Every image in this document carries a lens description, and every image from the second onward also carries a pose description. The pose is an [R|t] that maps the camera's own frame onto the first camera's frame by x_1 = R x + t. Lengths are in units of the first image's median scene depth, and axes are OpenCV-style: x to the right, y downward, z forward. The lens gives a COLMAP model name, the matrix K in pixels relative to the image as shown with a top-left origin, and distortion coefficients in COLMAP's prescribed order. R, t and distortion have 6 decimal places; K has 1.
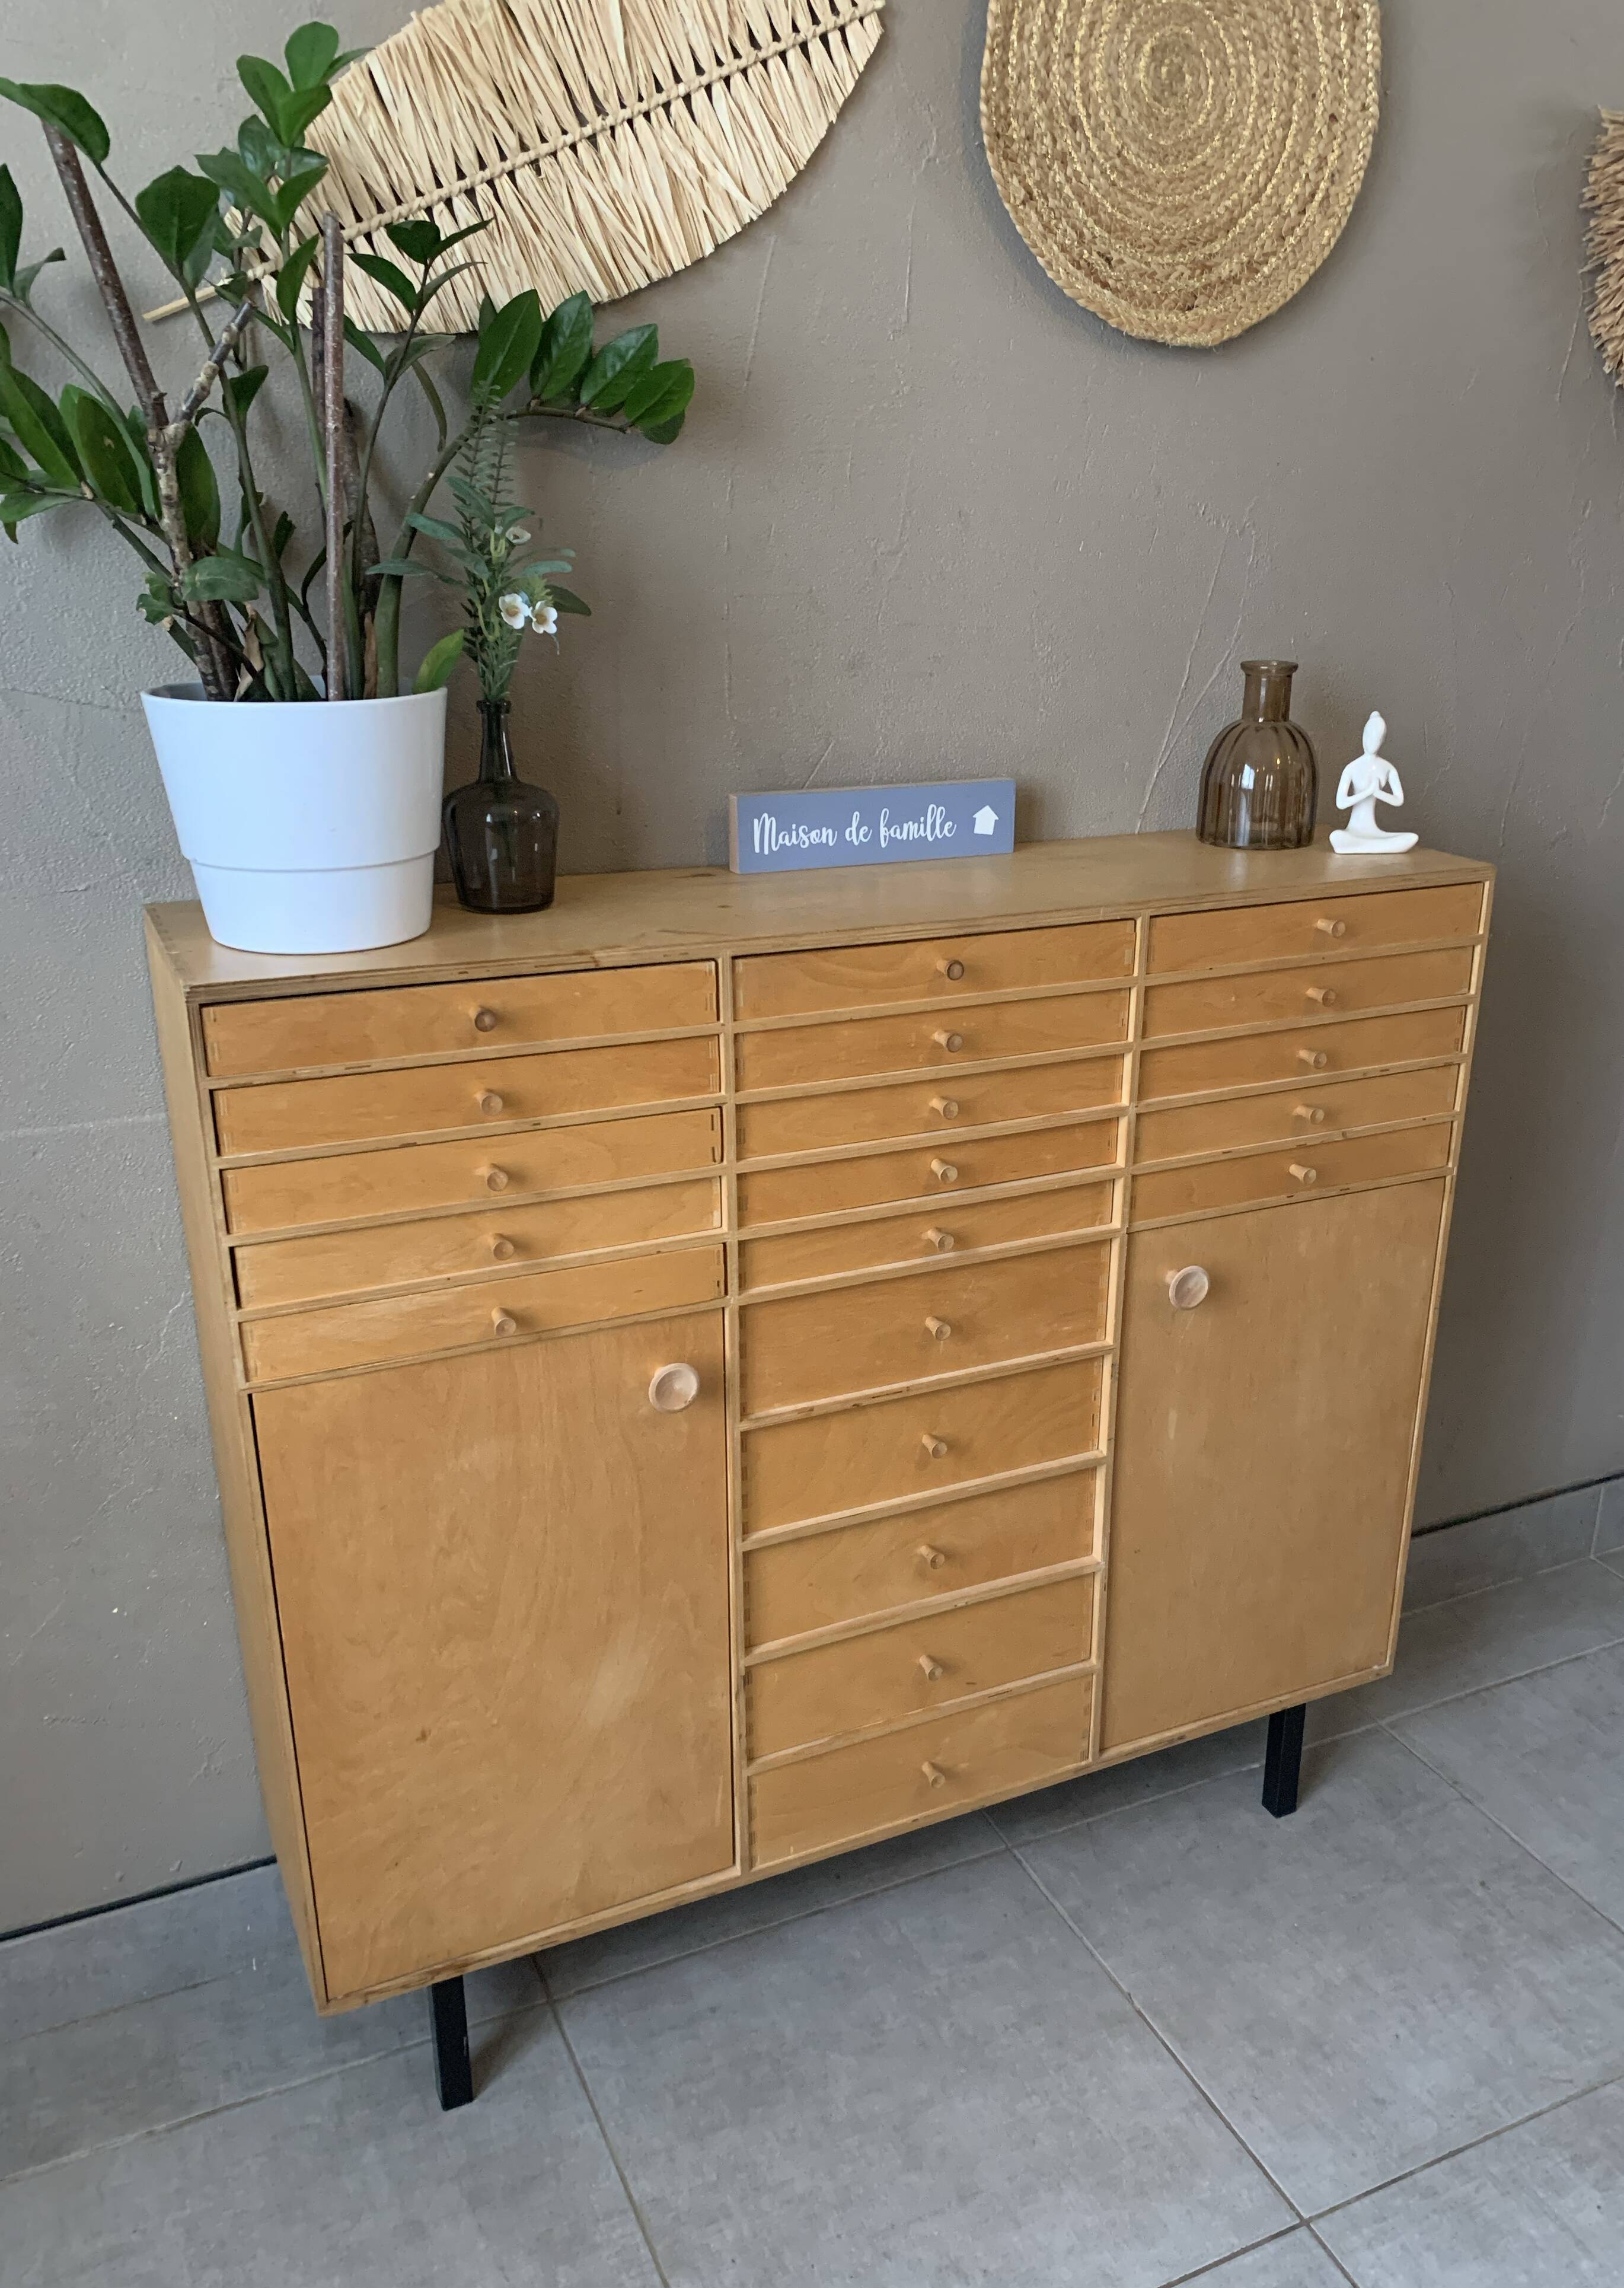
lens RADIAL K [[1767.9, 0, 860.6], [0, 1767.9, 1201.7], [0, 0, 1]] dist [0.017125, -0.011866]
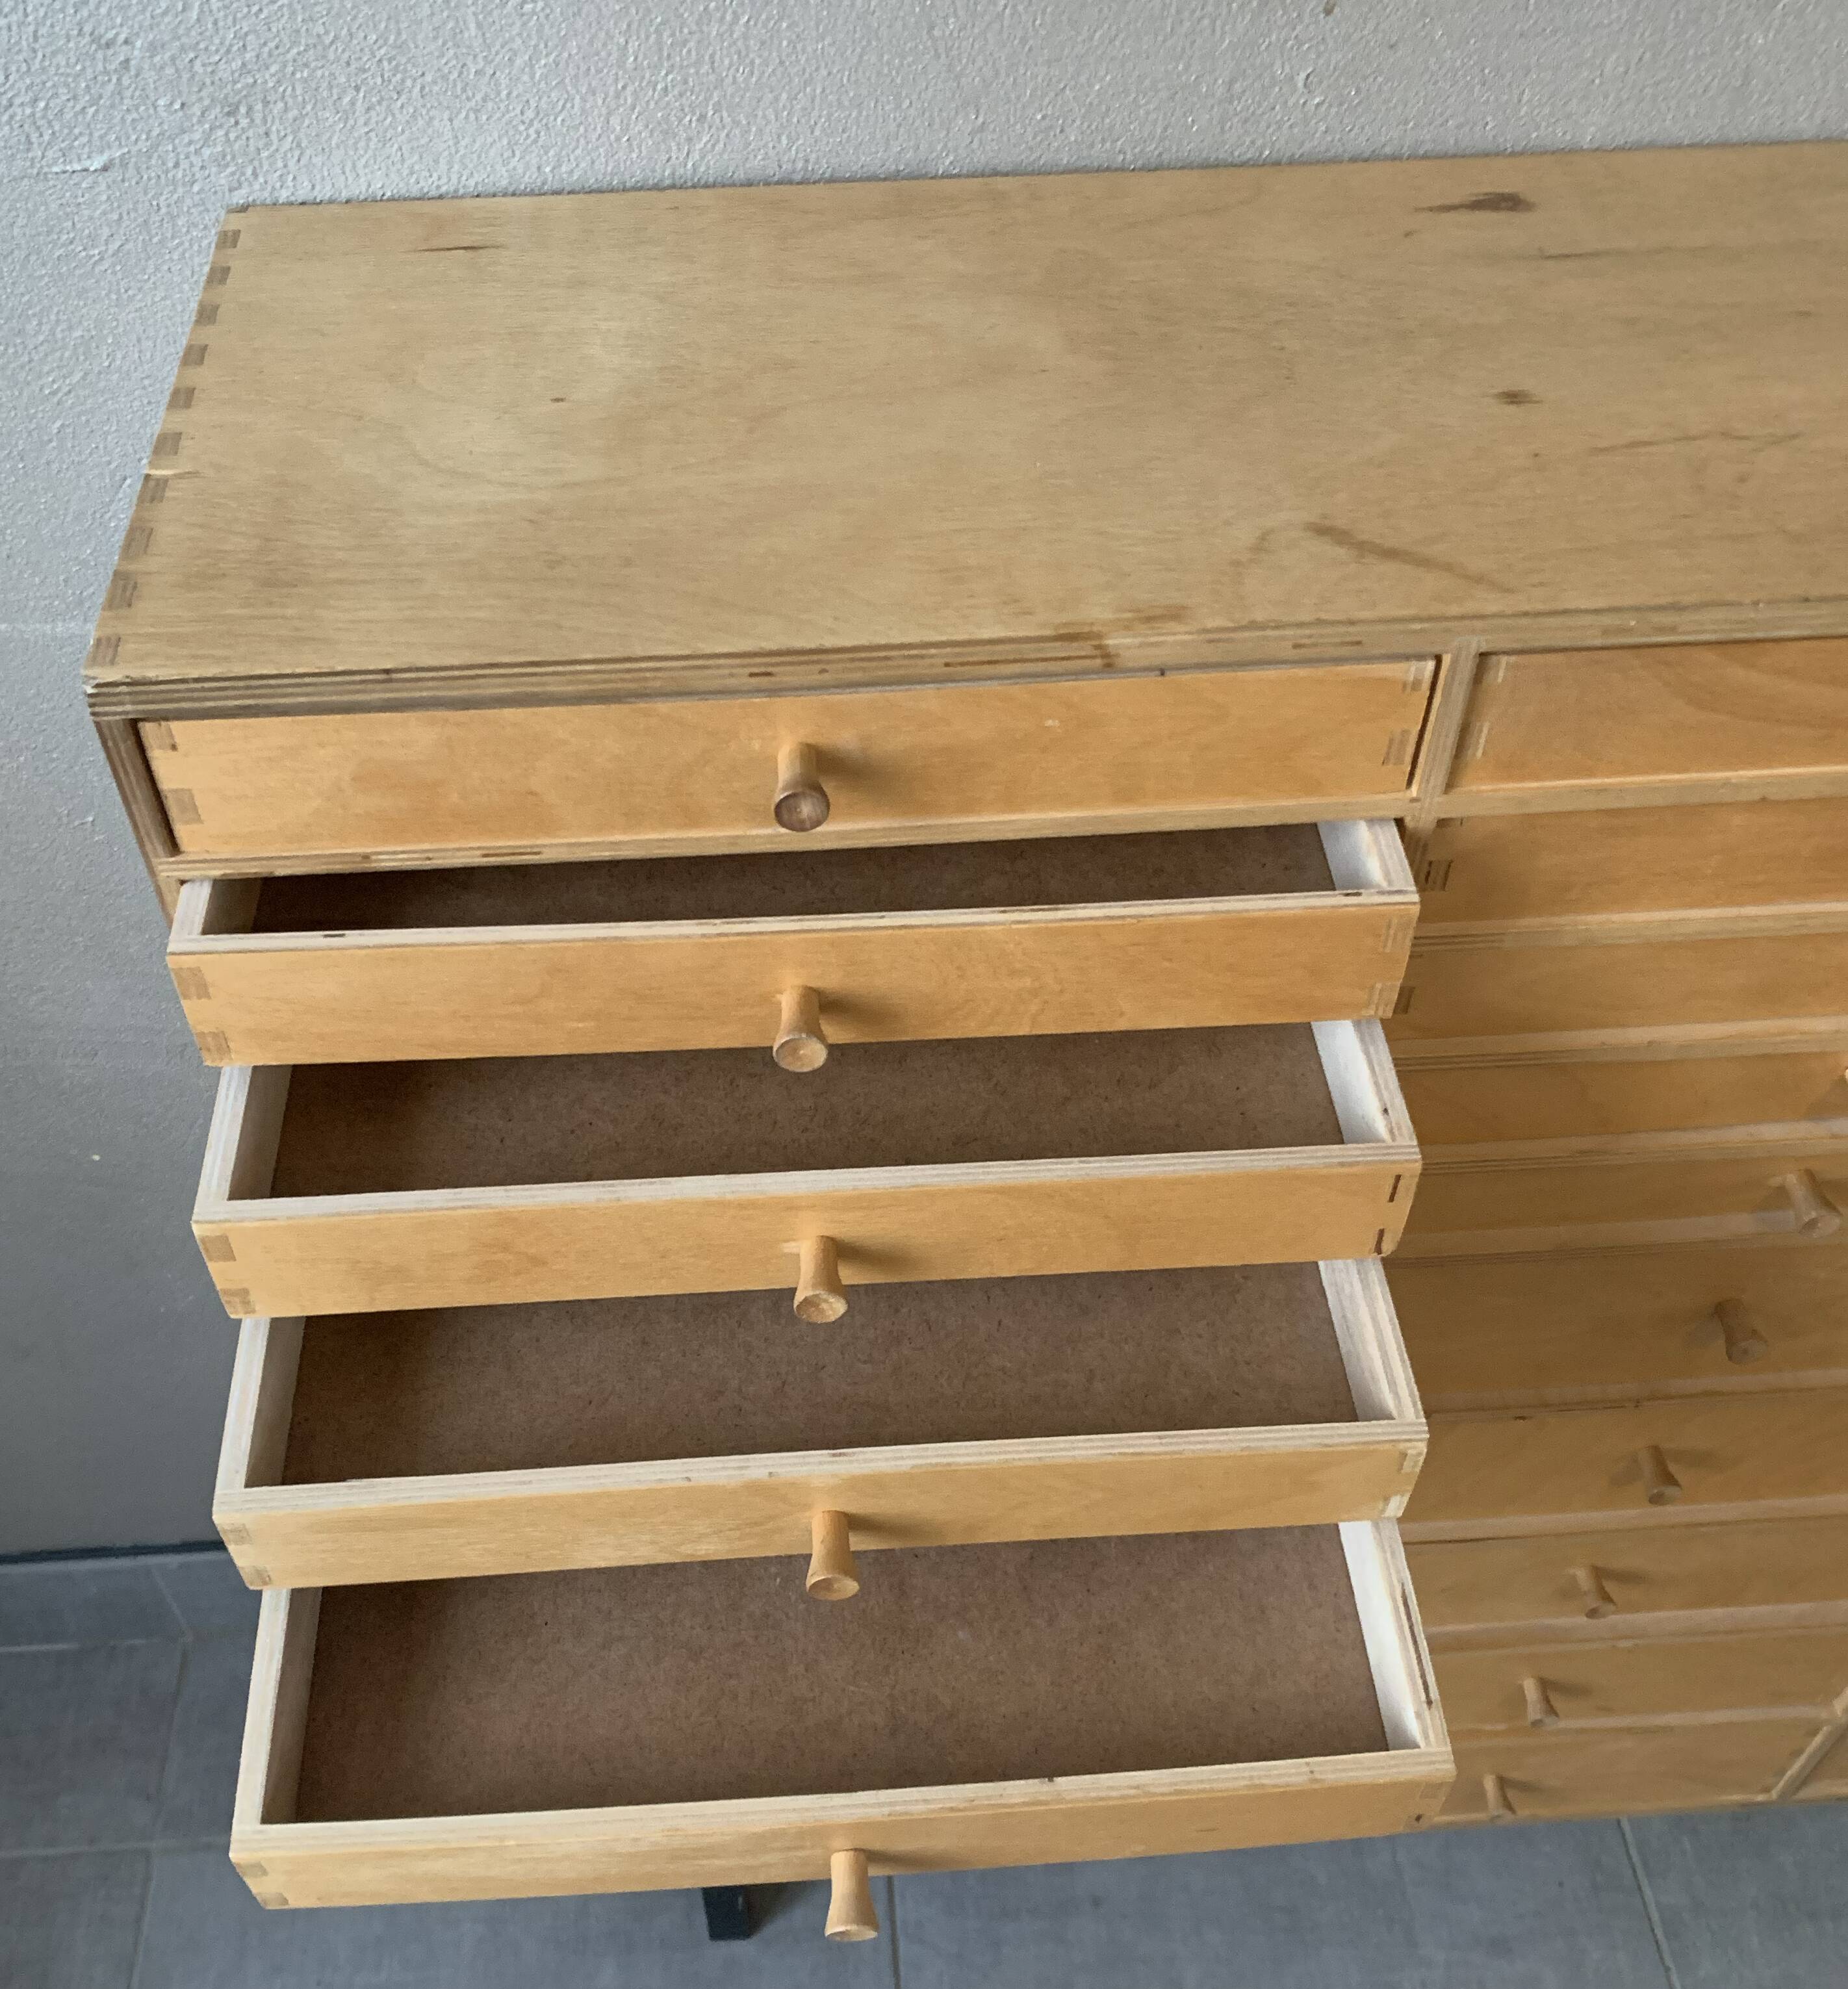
lens RADIAL K [[2024.9, 0, 856.7], [0, 2024.9, 1142.2], [0, 0, 1]] dist [0.011990, 0.000000]
pose [[0.929900, 0.265070, -0.254997, -0.051018], [-0.111726, 0.864086, 0.490788, -0.212578], [0.350433, -0.427894, 0.833129, 0.473728]]
